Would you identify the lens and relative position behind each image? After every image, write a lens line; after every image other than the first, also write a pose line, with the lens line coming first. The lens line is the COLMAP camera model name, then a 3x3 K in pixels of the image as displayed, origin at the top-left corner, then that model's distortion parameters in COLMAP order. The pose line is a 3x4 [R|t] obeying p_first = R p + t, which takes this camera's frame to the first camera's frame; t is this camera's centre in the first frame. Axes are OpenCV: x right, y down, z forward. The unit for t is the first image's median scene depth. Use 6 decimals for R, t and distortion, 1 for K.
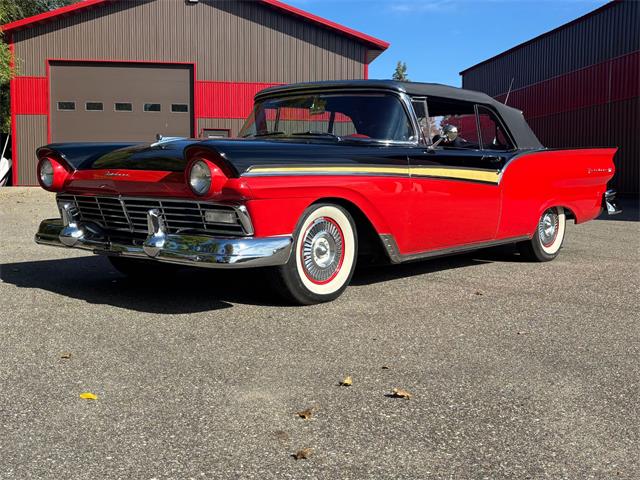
lens RADIAL K [[770.3, 0, 320.0], [0, 770.3, 240.0], [0, 0, 1]] dist [0.157571, -0.622341]
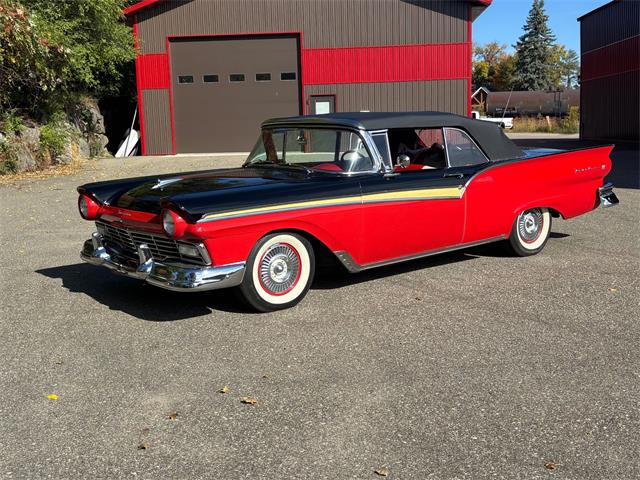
lens RADIAL K [[770.3, 0, 320.0], [0, 770.3, 240.0], [0, 0, 1]] dist [0.157571, -0.622341]
pose [[0.982740, -0.008921, -0.184778, 0.278373], [0.022515, 0.997179, 0.071601, -0.113465], [0.183618, -0.074525, 0.980169, -0.214080]]
